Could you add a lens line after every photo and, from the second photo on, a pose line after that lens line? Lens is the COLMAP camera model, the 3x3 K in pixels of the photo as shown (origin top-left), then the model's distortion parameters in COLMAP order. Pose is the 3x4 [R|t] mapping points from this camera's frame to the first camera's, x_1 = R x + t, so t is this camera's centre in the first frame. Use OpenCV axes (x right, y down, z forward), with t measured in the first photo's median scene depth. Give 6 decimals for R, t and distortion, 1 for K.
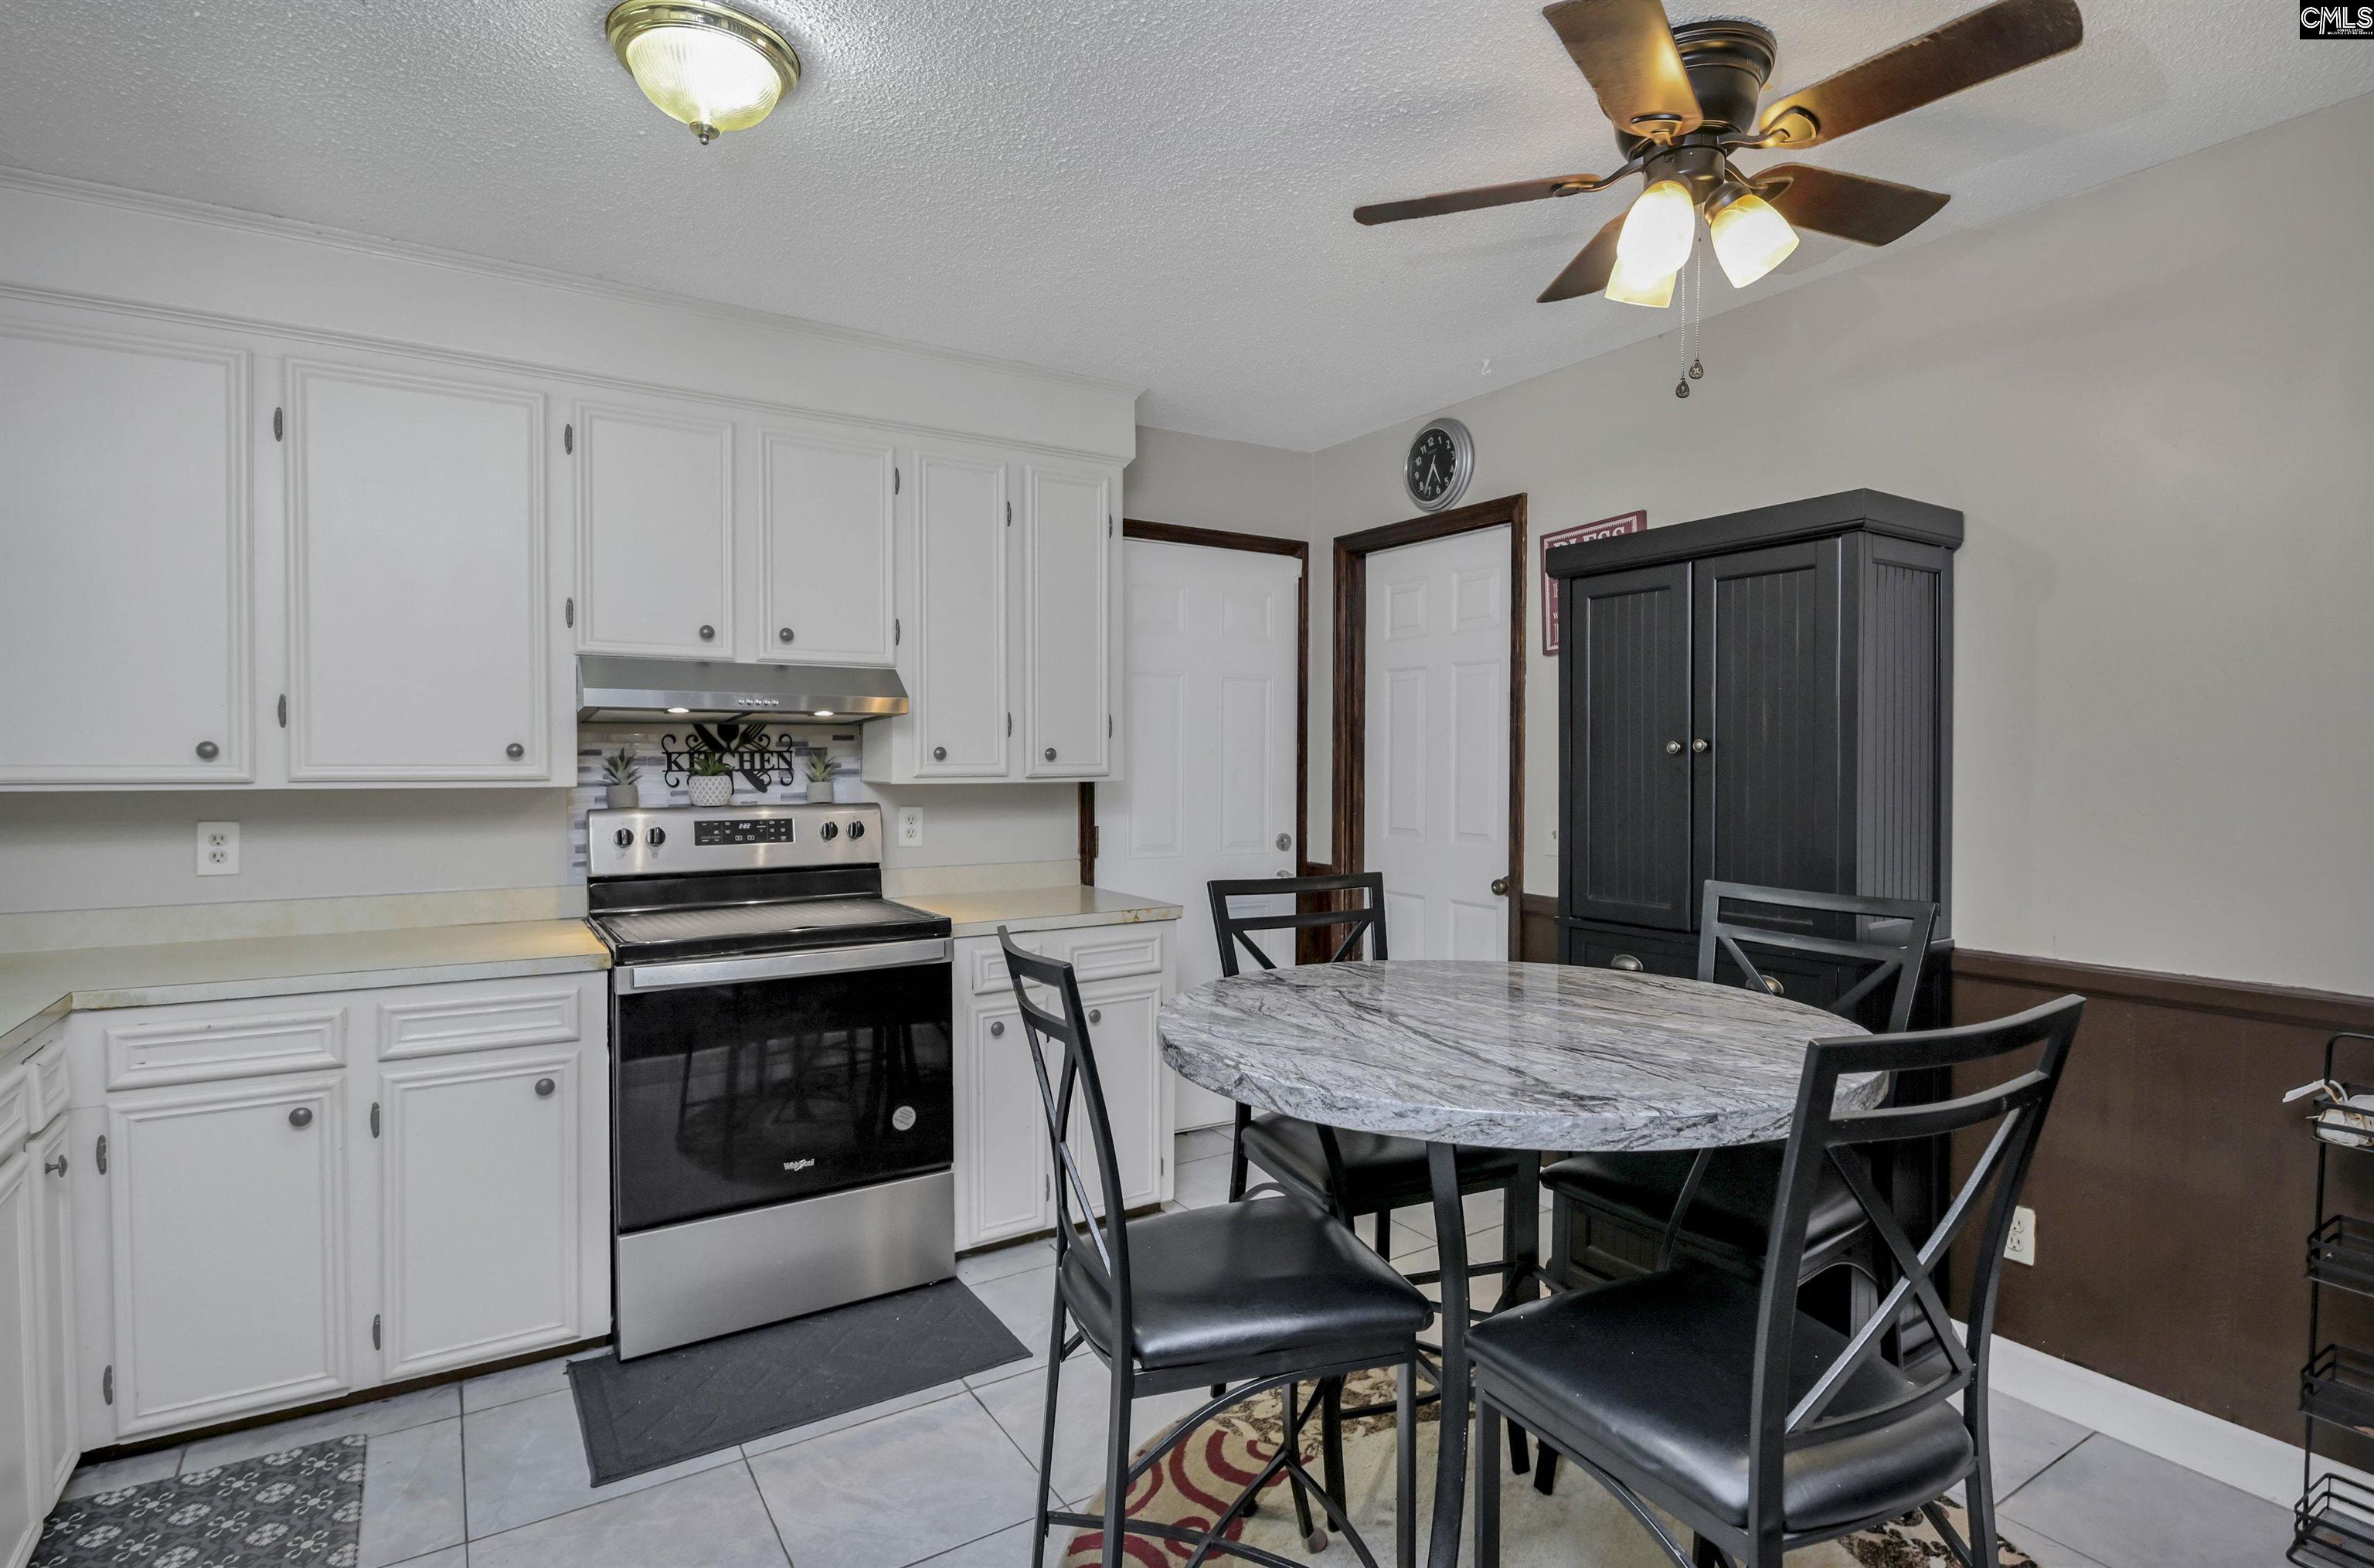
lens RADIAL K [[1180.1, 0, 1181.1], [0, 1180.1, 777.5], [0, 0, 1]] dist [0.010088, -0.012874]
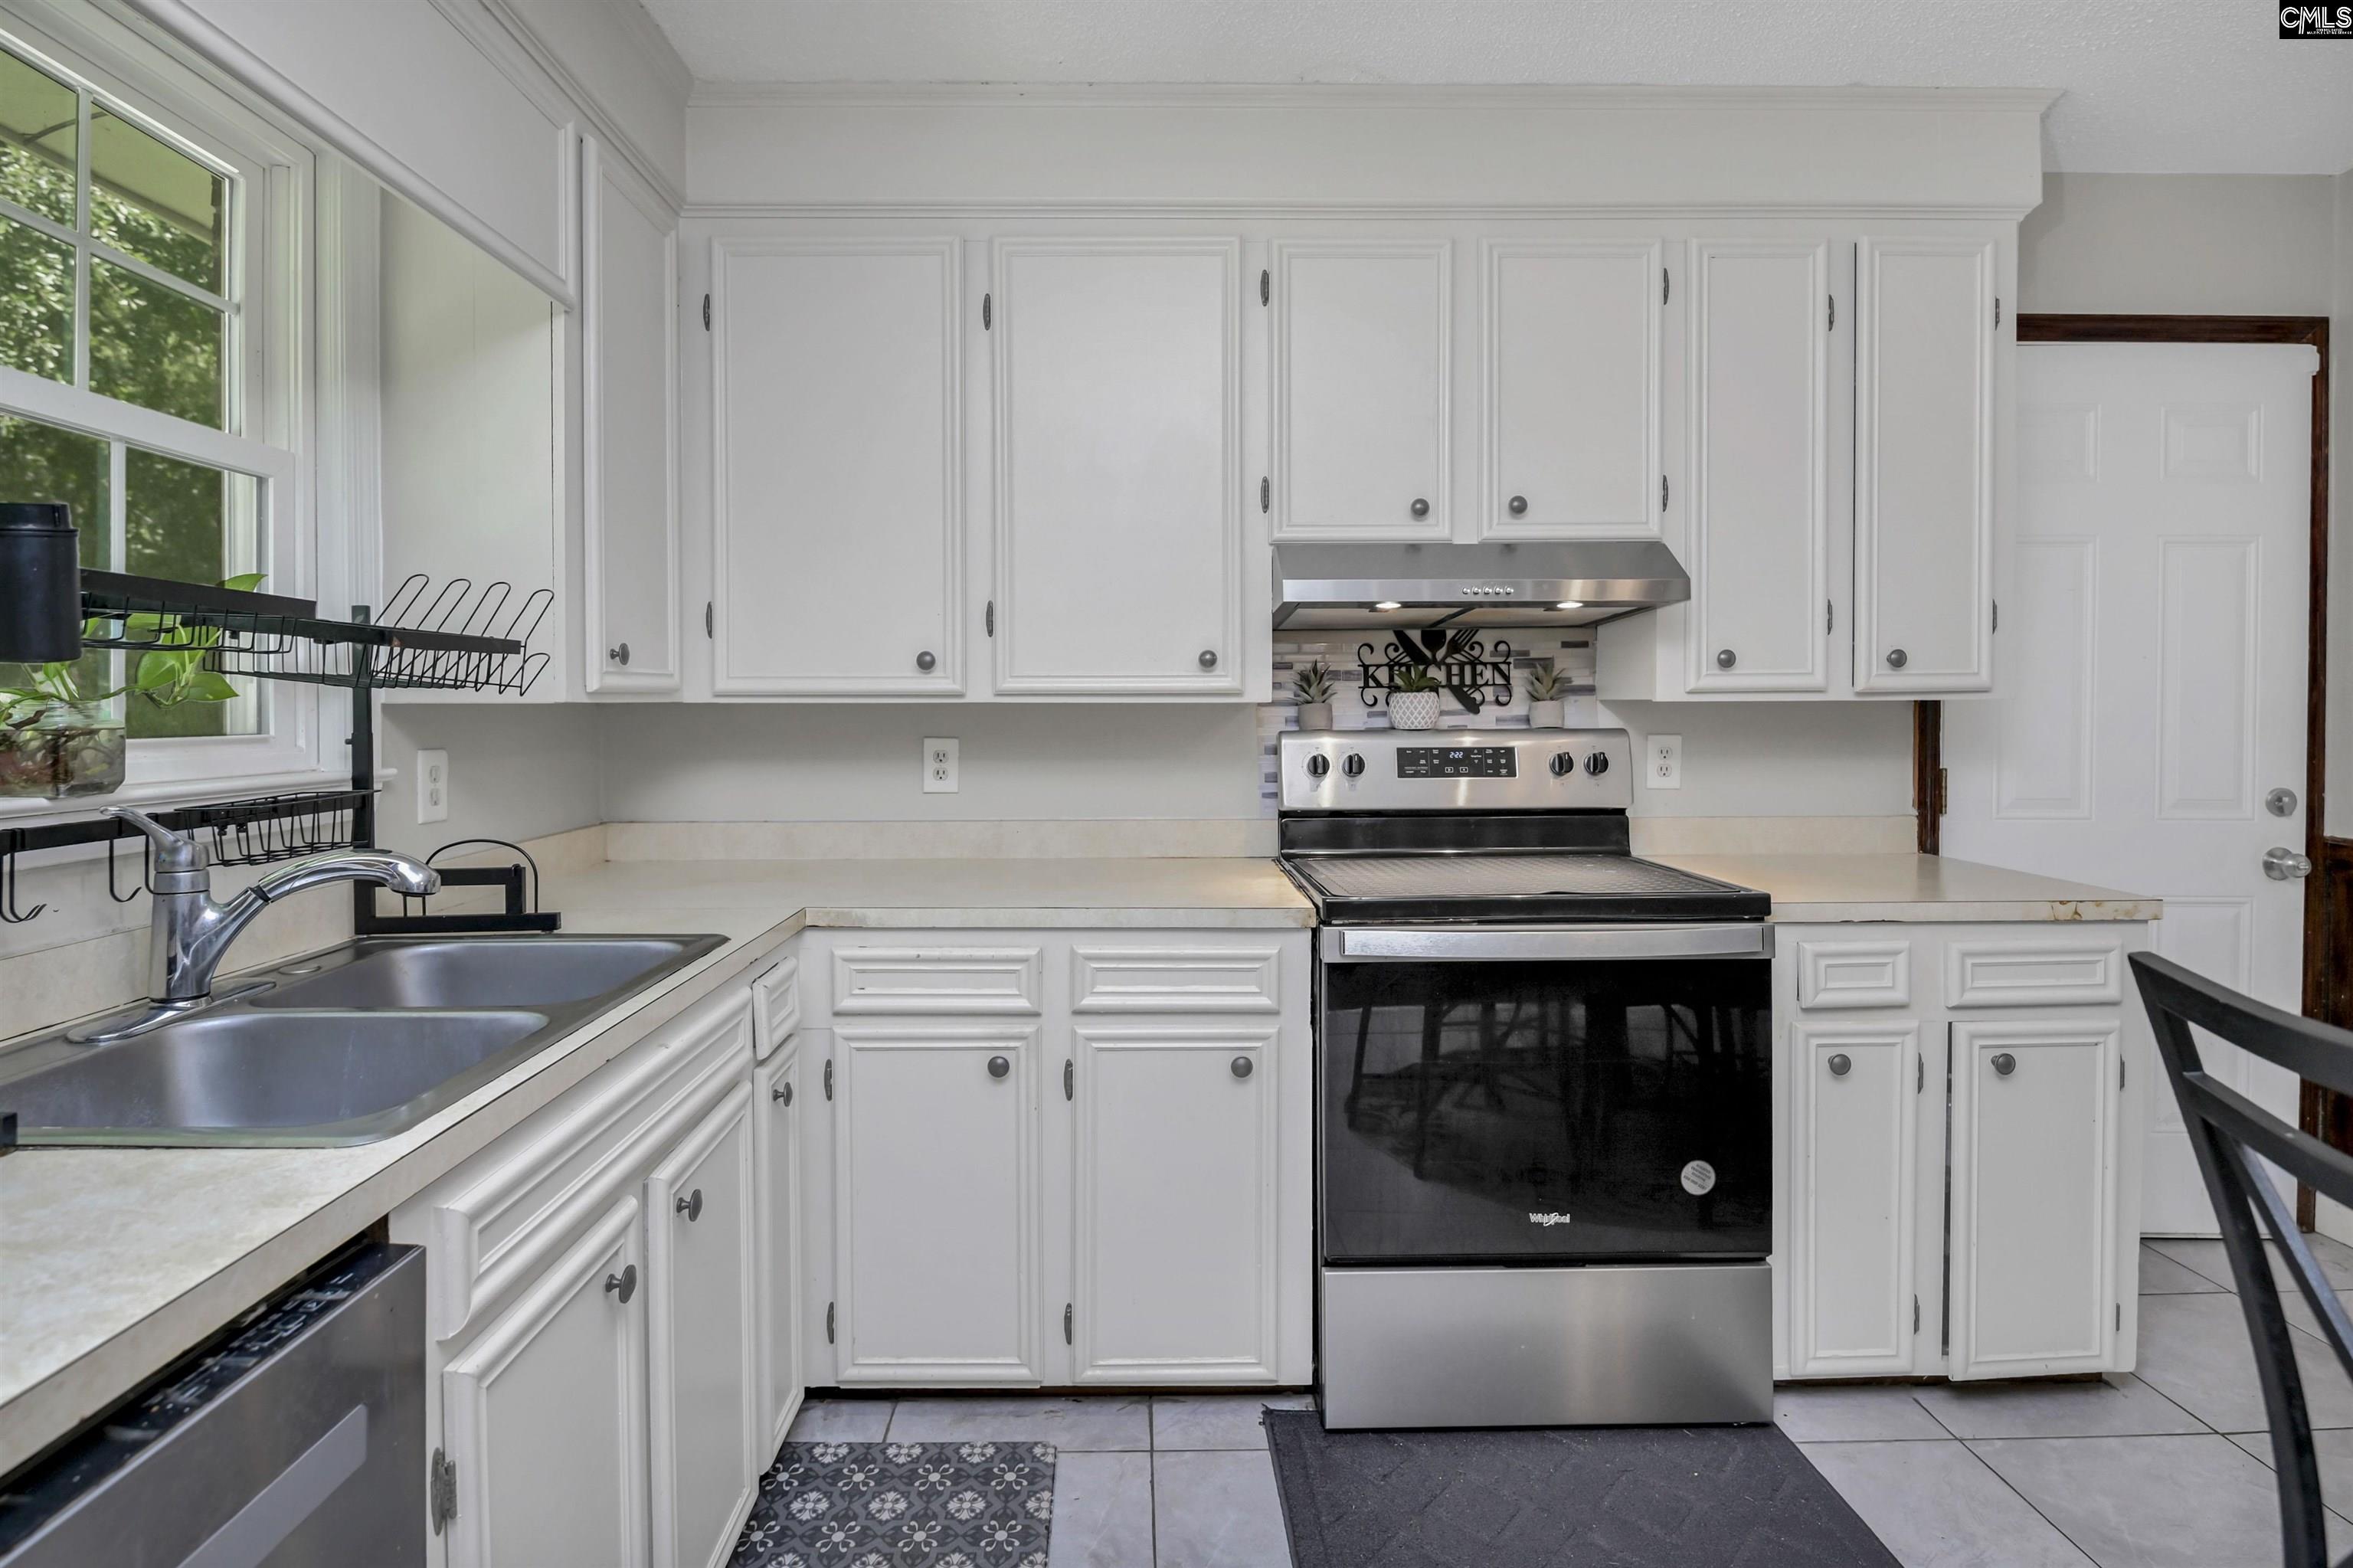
lens RADIAL K [[1194.2, 0, 1168.6], [0, 1194.2, 744.9], [0, 0, 1]] dist [0.000217, 0.000167]
pose [[0.864477, 0.015874, -0.502422, -0.141523], [-0.005570, 0.999742, 0.022003, 0.018826], [0.502642, -0.016222, 0.864342, 0.220878]]
